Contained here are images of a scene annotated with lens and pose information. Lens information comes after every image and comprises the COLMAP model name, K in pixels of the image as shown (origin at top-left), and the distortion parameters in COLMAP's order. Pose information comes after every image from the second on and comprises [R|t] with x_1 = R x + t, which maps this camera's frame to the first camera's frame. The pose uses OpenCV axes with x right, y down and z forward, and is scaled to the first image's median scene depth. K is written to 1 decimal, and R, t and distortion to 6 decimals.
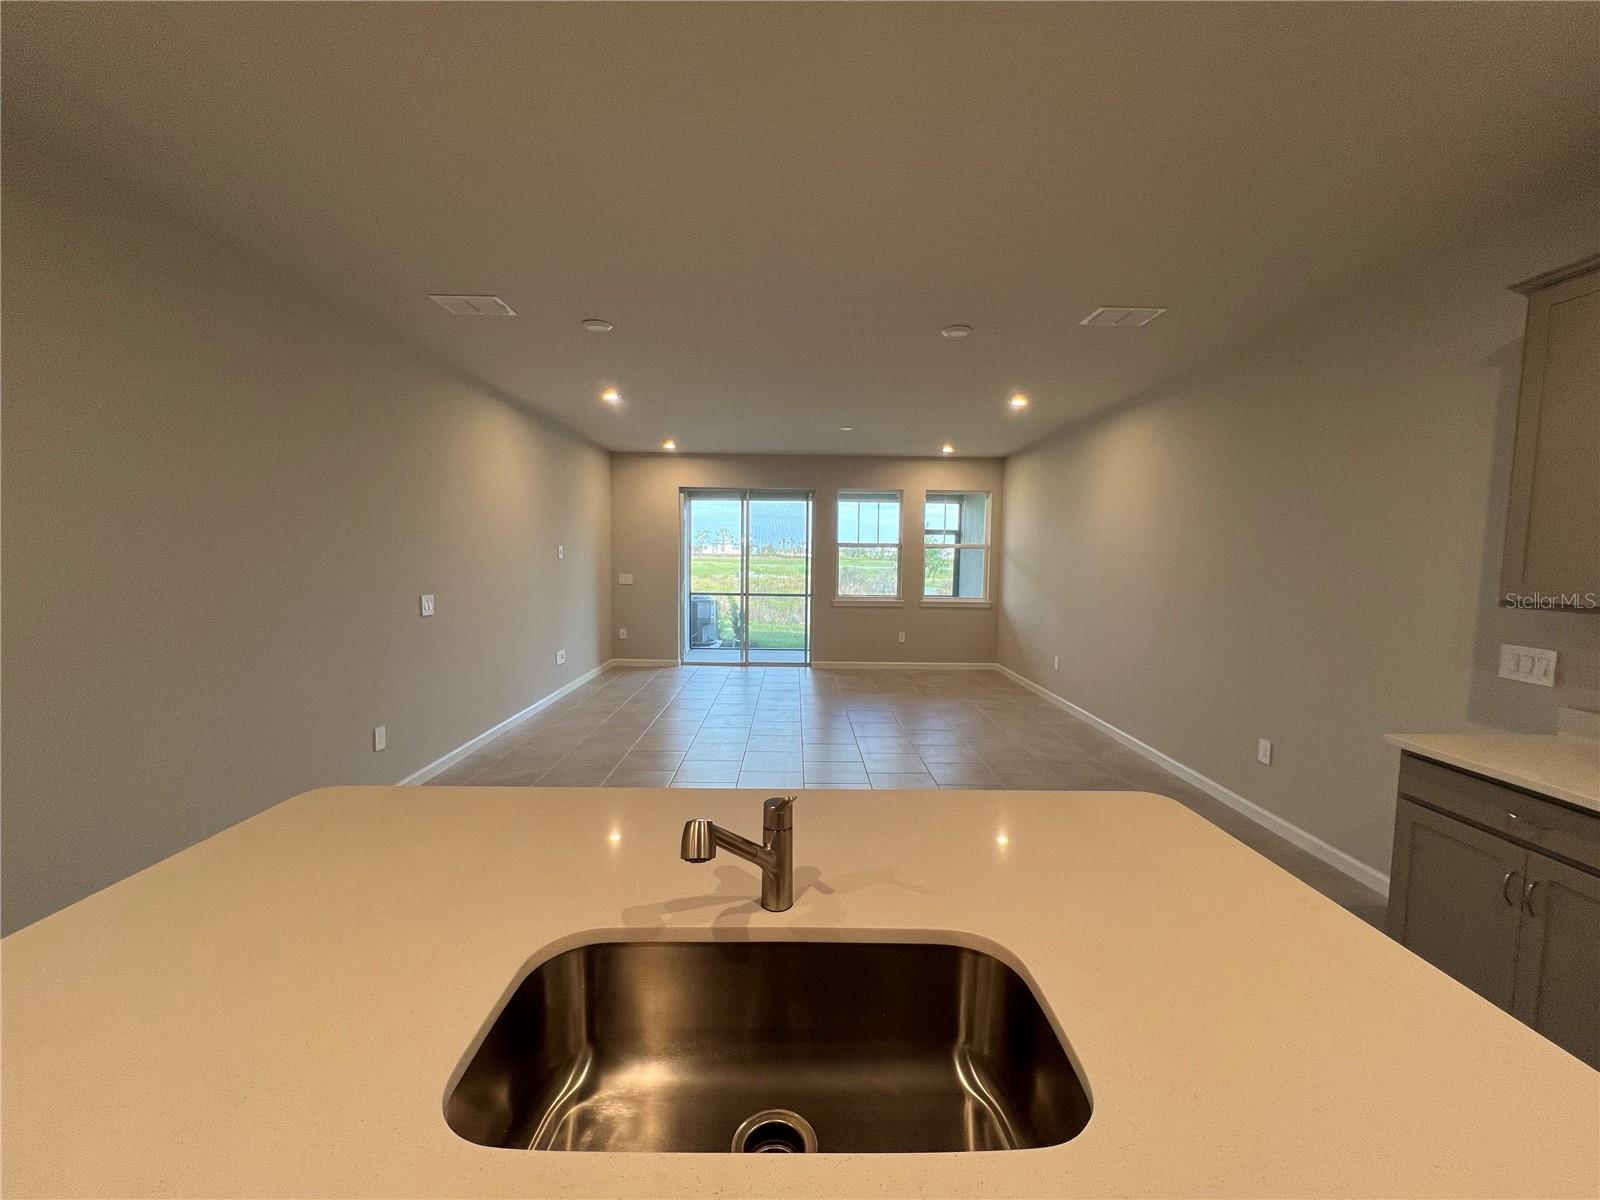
lens RADIAL K [[639.6, 0, 800.0], [0, 639.6, 600.0], [0, 0, 1]] dist [-0.000774, -0.000267]
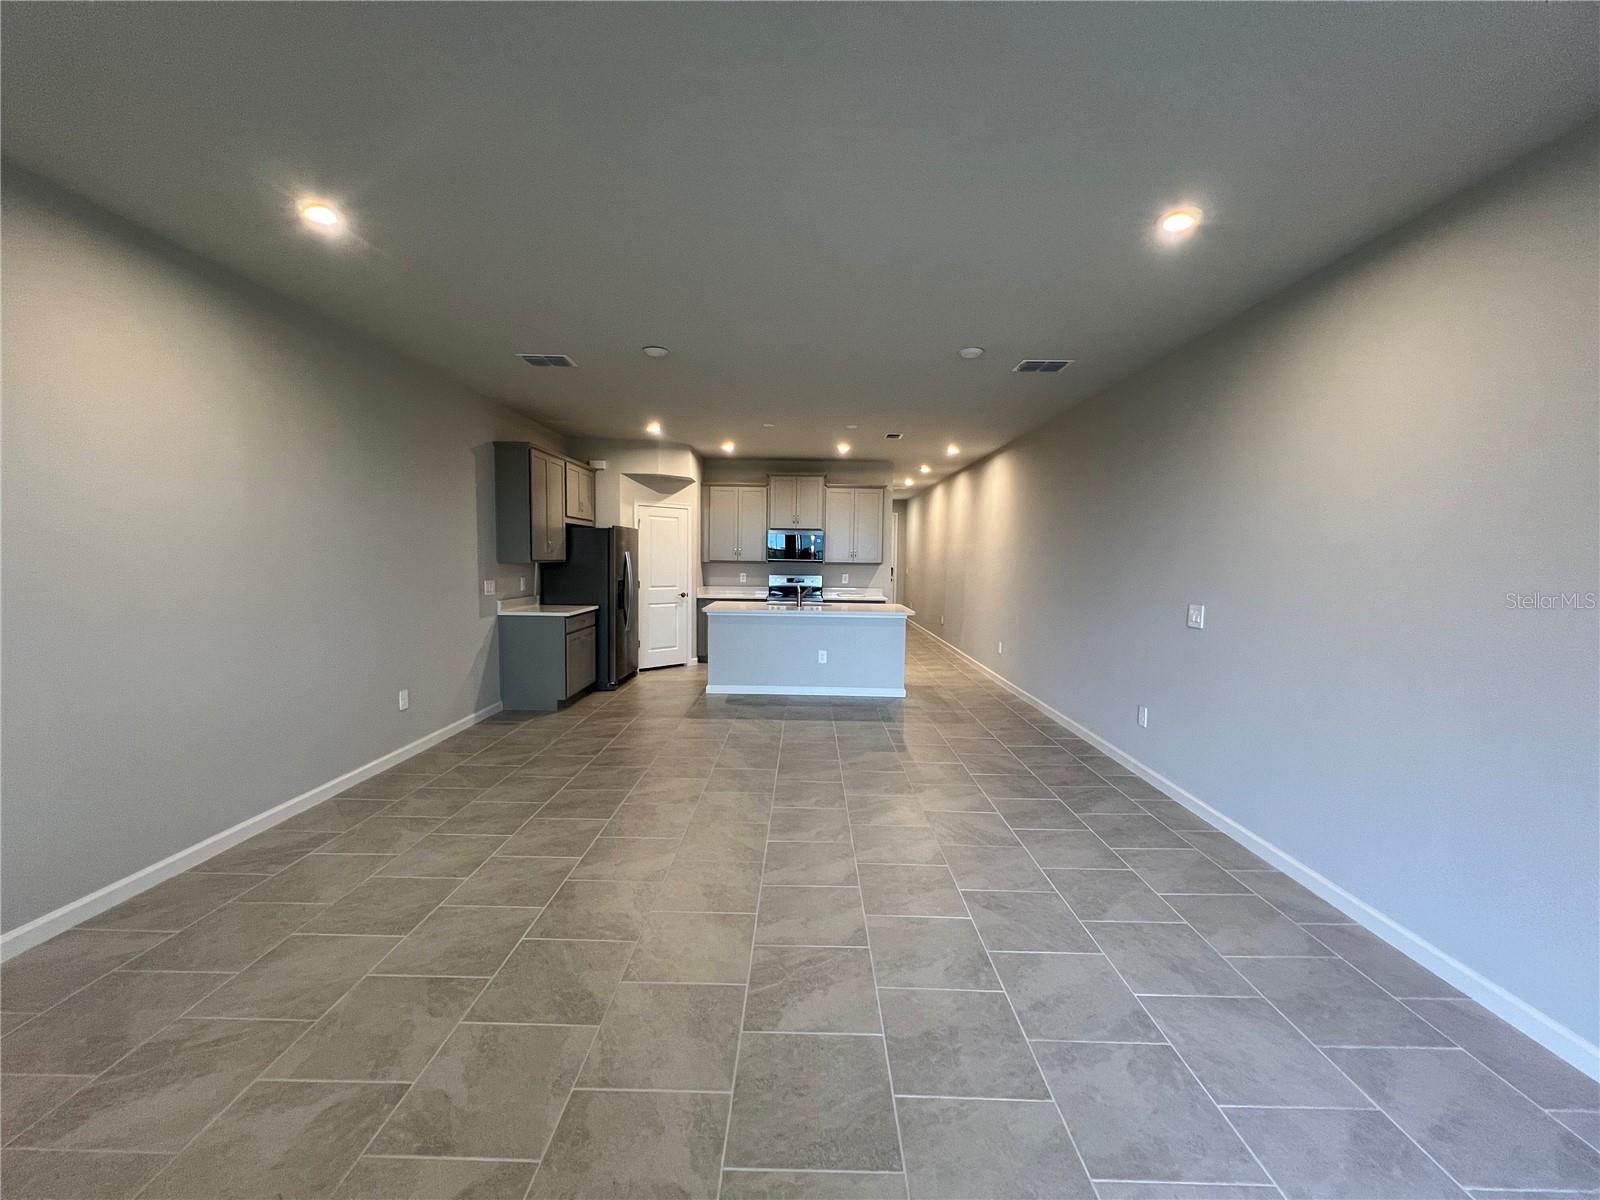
lens RADIAL K [[639.6, 0, 800.0], [0, 639.6, 600.0], [0, 0, 1]] dist [-0.000774, -0.000267]
pose [[-0.999233, -0.034058, 0.019316, -0.022165], [-0.030876, 0.988779, 0.146163, -0.068192], [-0.024077, 0.145455, -0.989072, 0.948667]]
